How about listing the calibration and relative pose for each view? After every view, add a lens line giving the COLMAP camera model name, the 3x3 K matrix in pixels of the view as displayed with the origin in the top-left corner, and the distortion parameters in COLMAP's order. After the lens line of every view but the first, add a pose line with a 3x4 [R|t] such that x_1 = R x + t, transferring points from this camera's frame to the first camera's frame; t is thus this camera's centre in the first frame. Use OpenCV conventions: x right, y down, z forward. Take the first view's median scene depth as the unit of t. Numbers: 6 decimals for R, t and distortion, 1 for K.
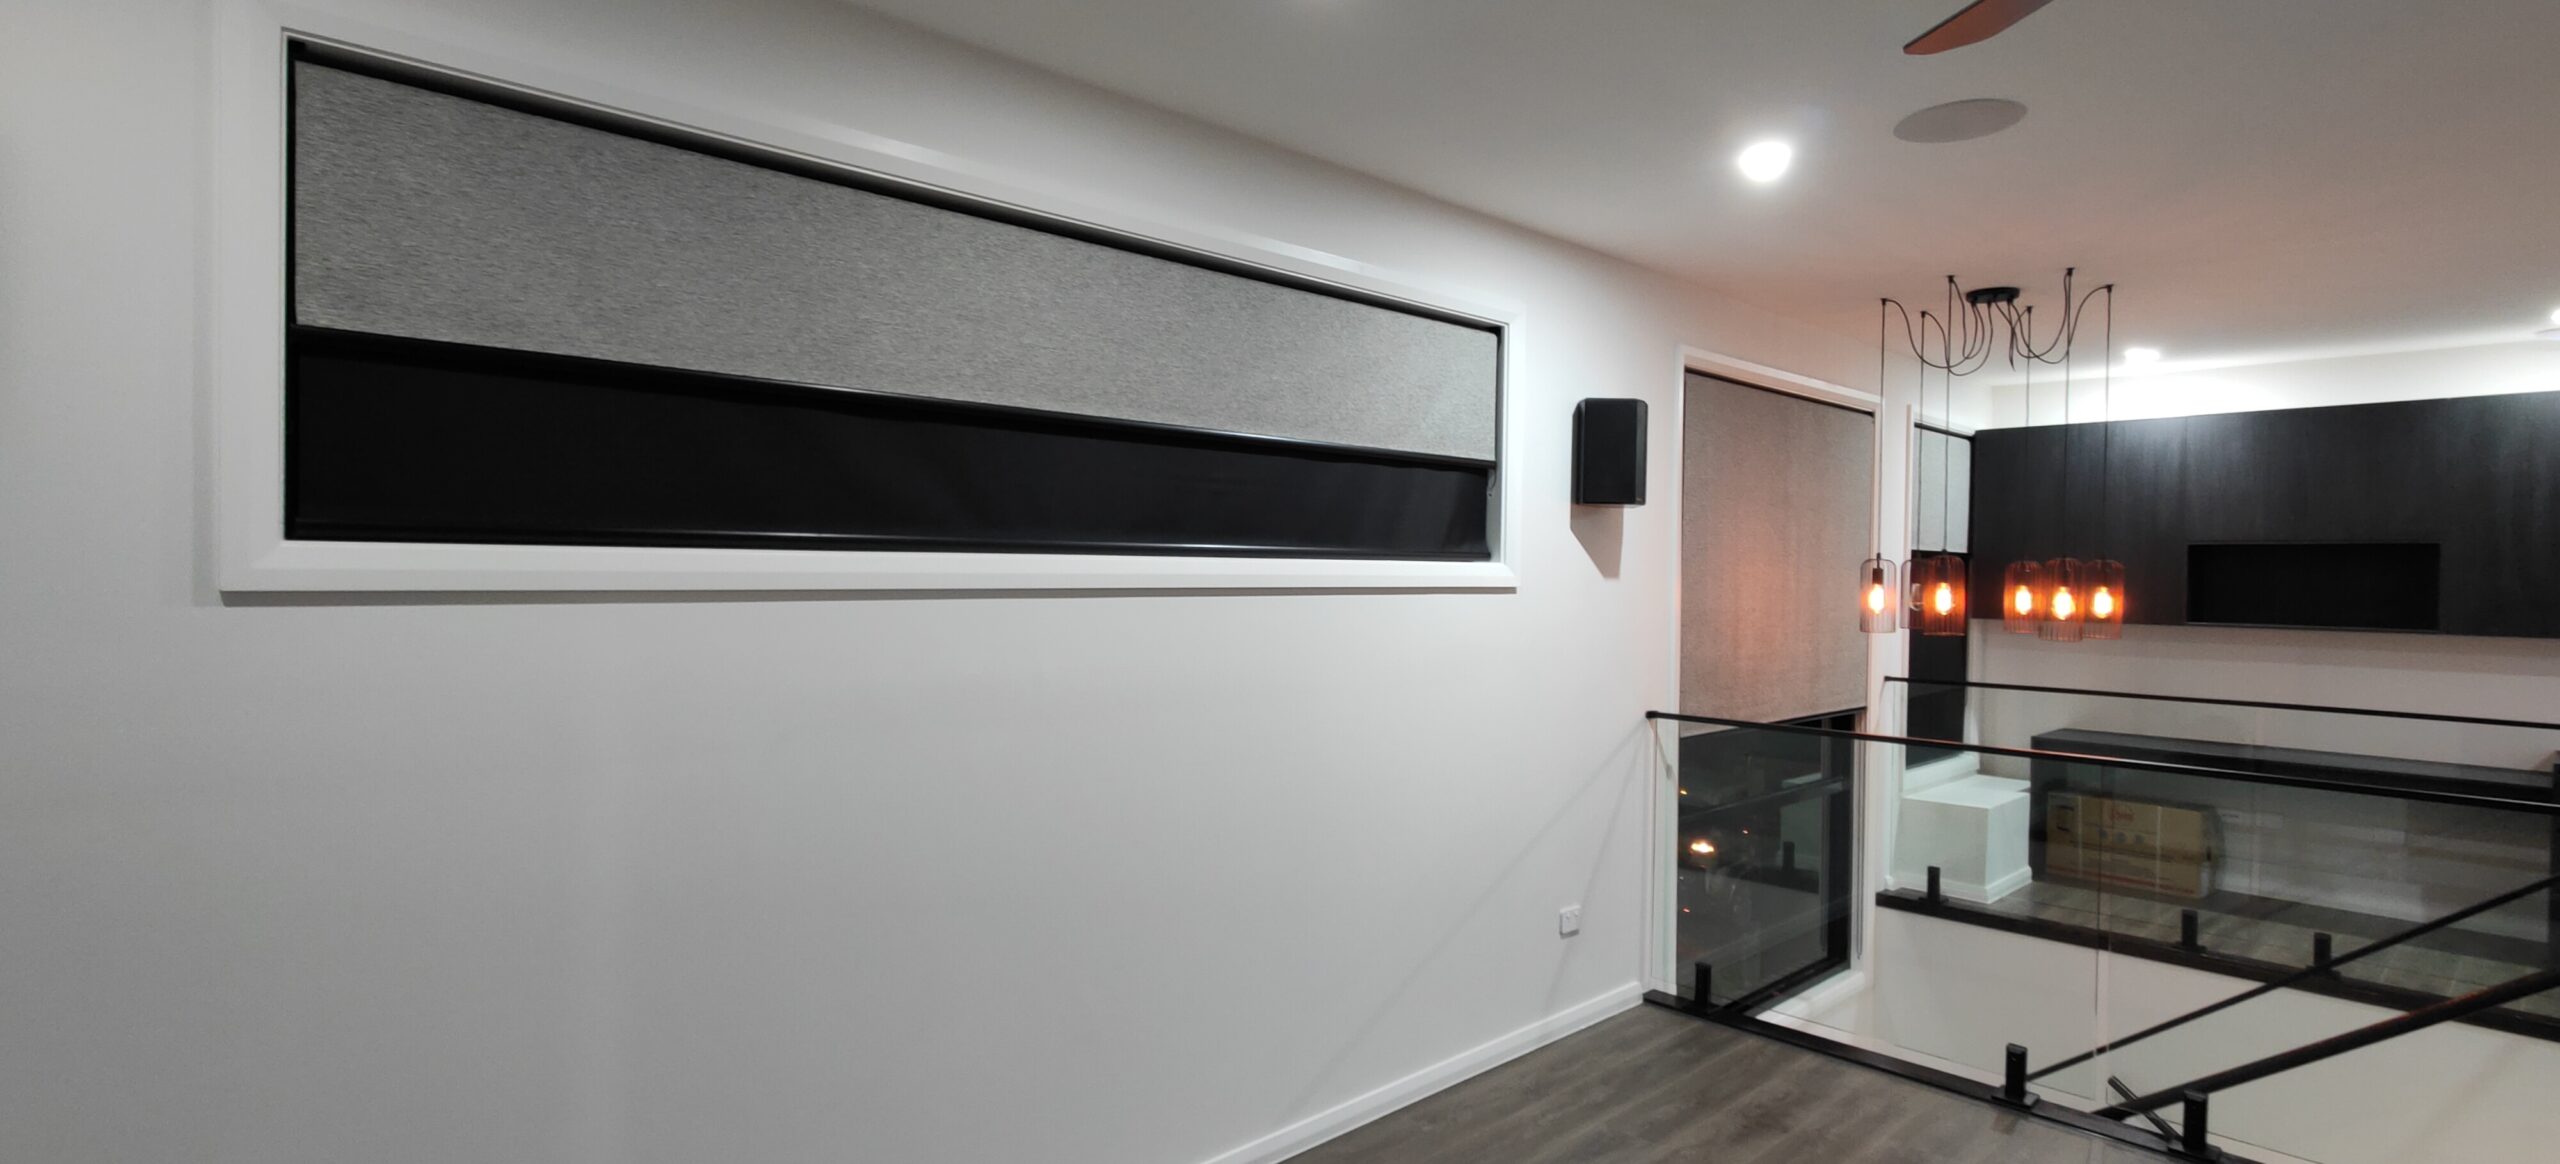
lens RADIAL K [[1214.8, 0, 1366.3], [0, 1214.8, 595.2], [0, 0, 1]] dist [0.004639, -0.000818]
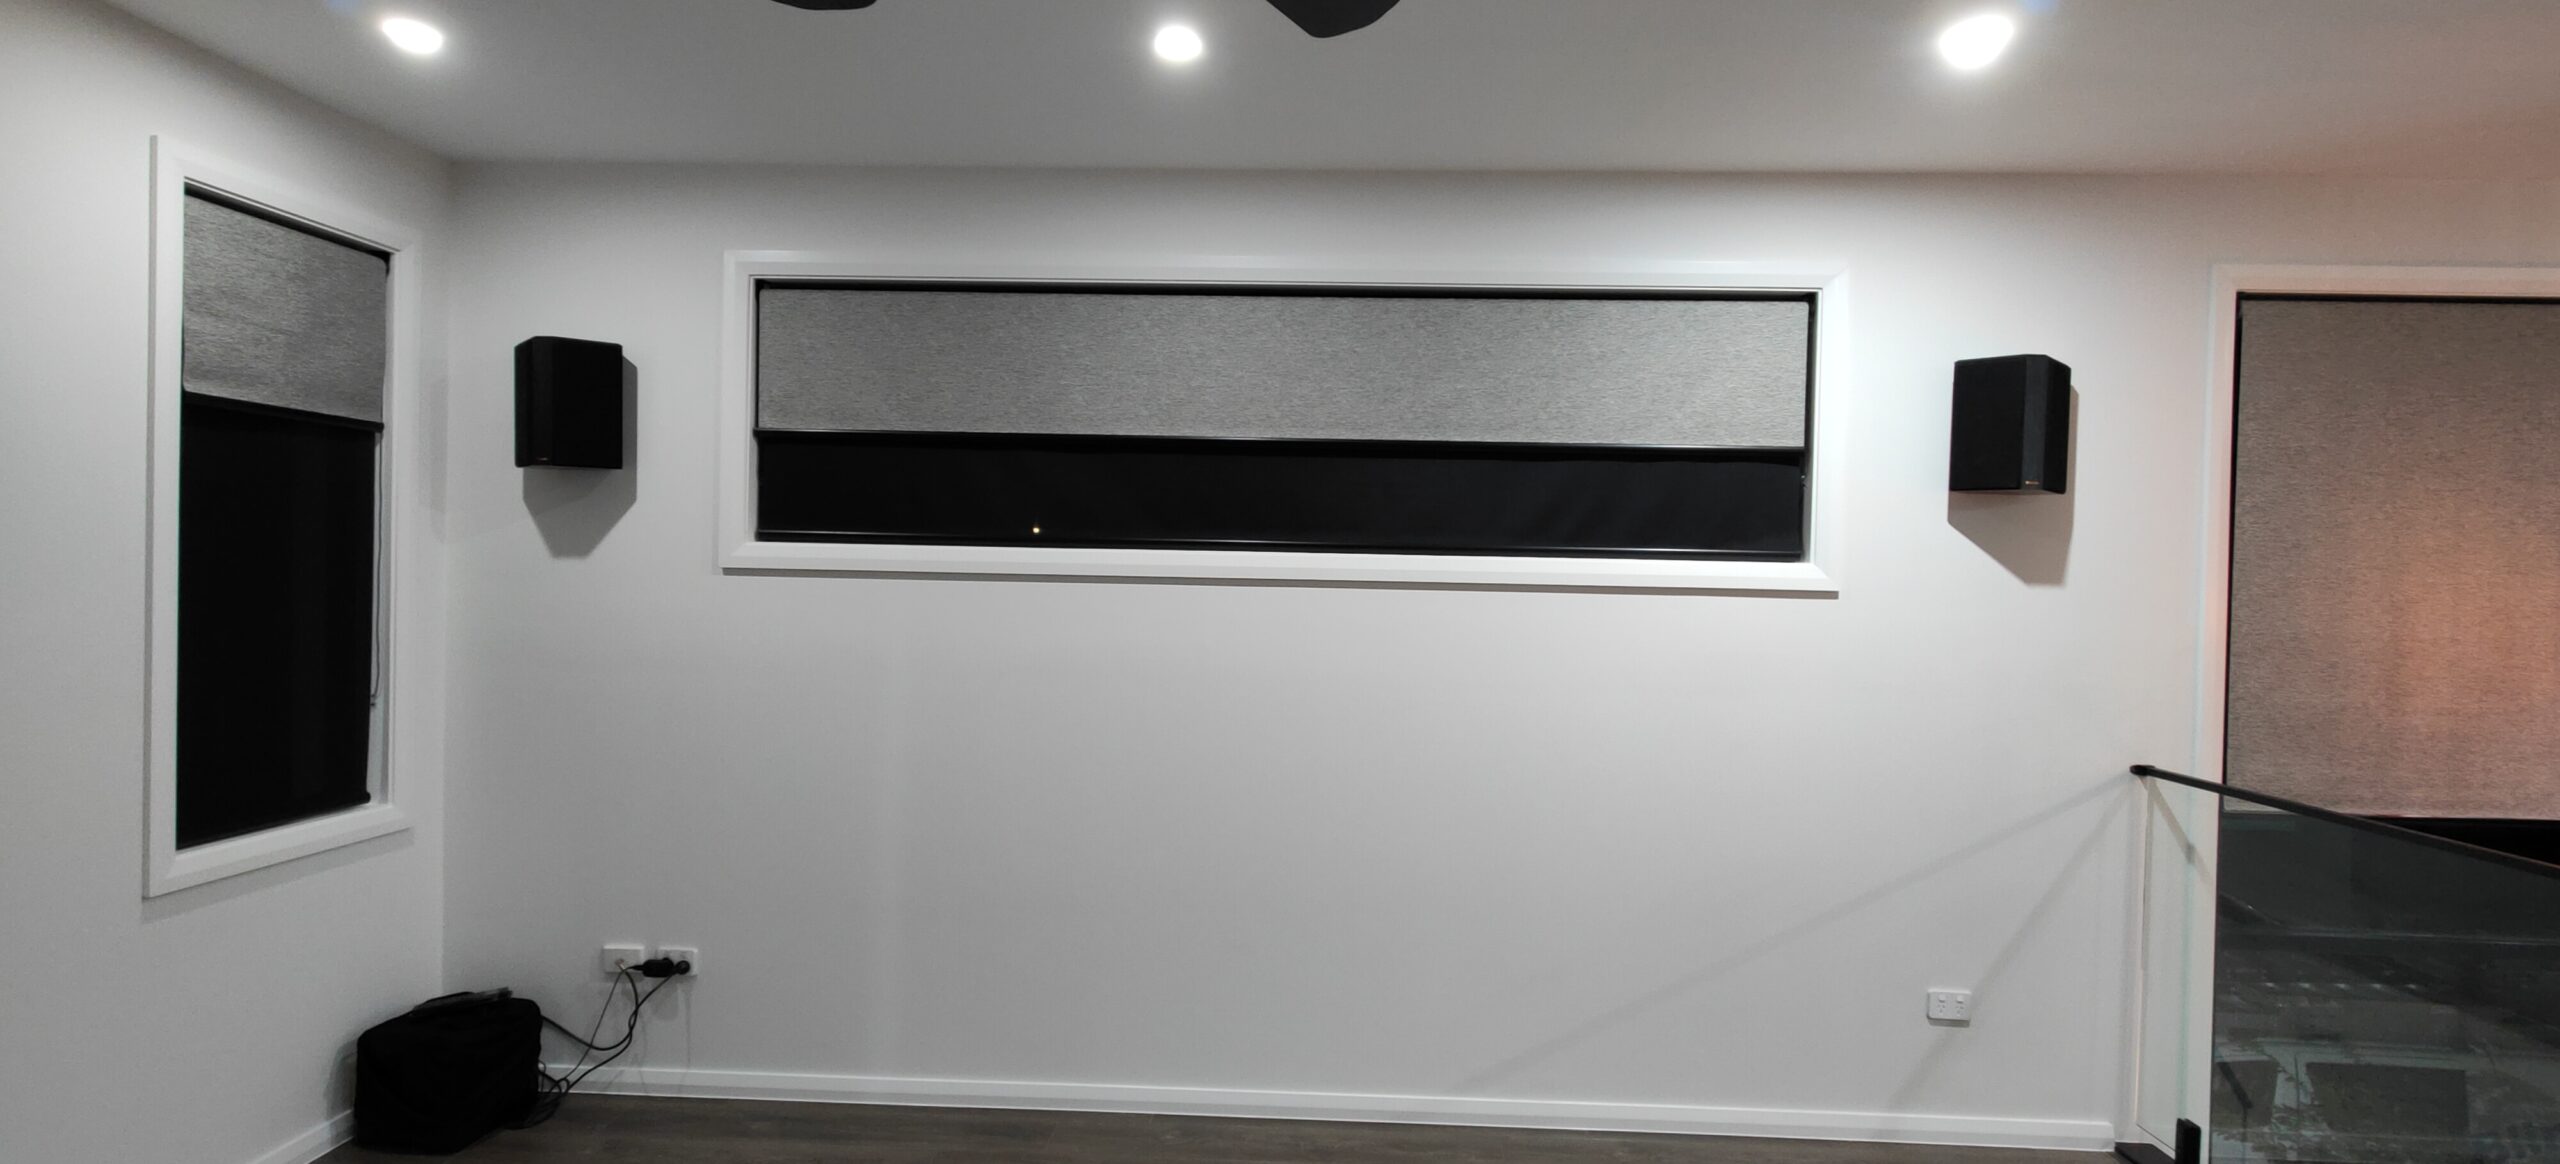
lens RADIAL K [[1214.8, 0, 1302.1], [0, 1214.8, 579.2], [0, 0, 1]] dist [0.004639, -0.000818]
pose [[0.698247, 0.017895, -0.715633, 0.582925], [-0.027975, 0.999606, -0.002298, -0.003179], [0.715310, 0.021624, 0.698473, 0.156061]]
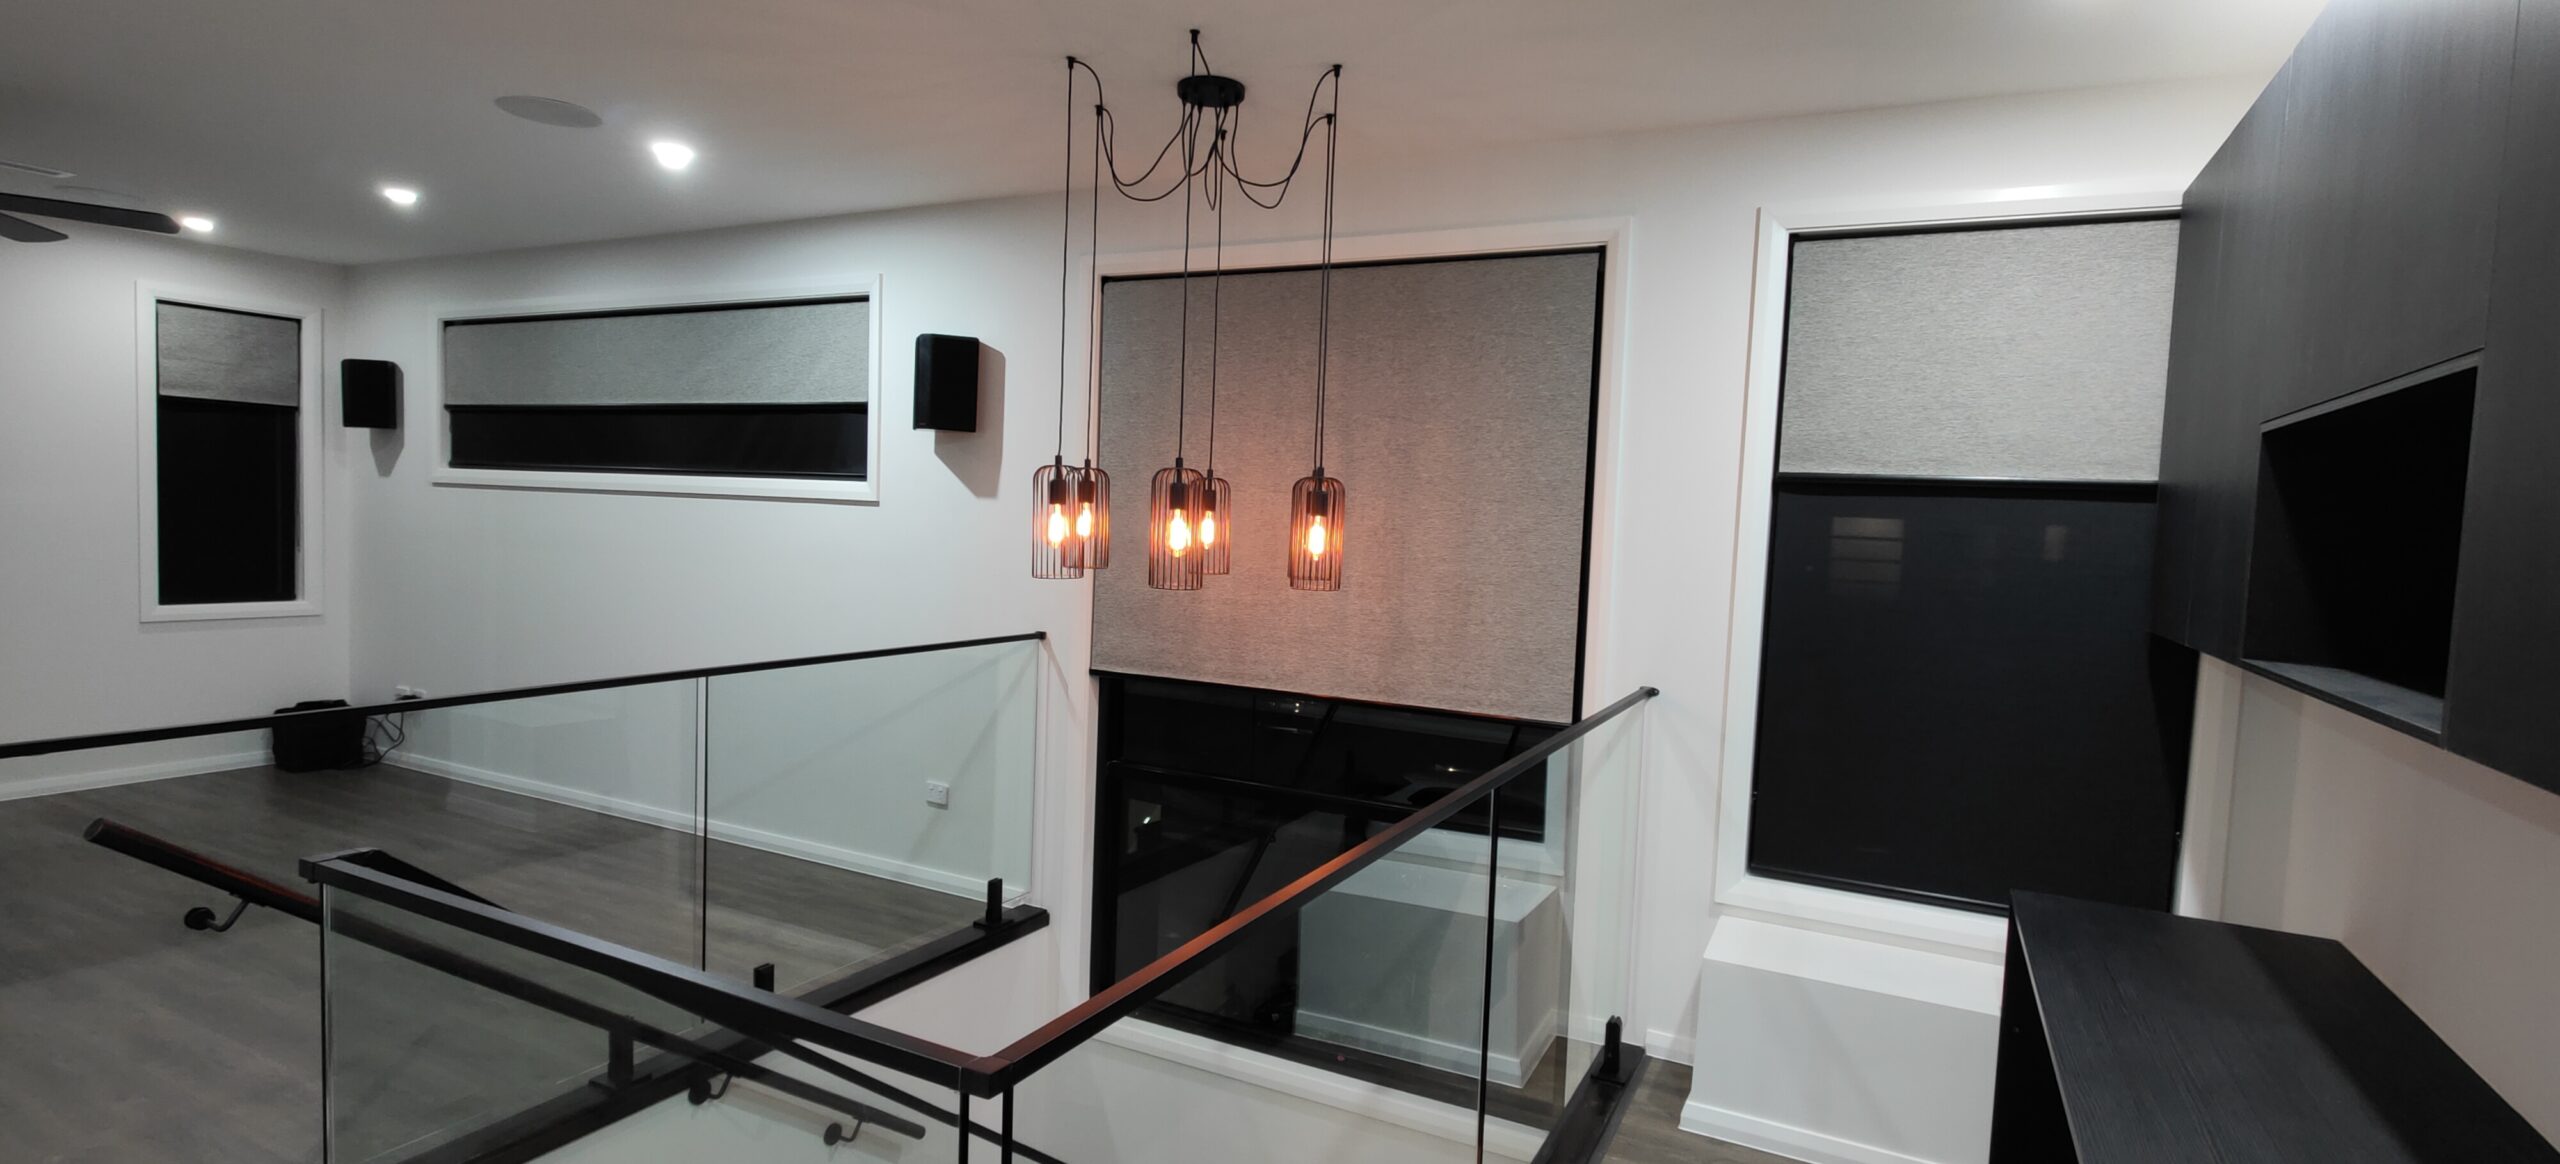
lens RADIAL K [[1214.8, 0, 1276.2], [0, 1214.8, 583.6], [0, 0, 1]] dist [0.004639, -0.000818]
pose [[0.328272, 0.063461, -0.942449, 1.768604], [-0.051936, 0.997444, 0.049074, -0.005957], [0.943154, 0.032837, 0.330729, 1.197232]]
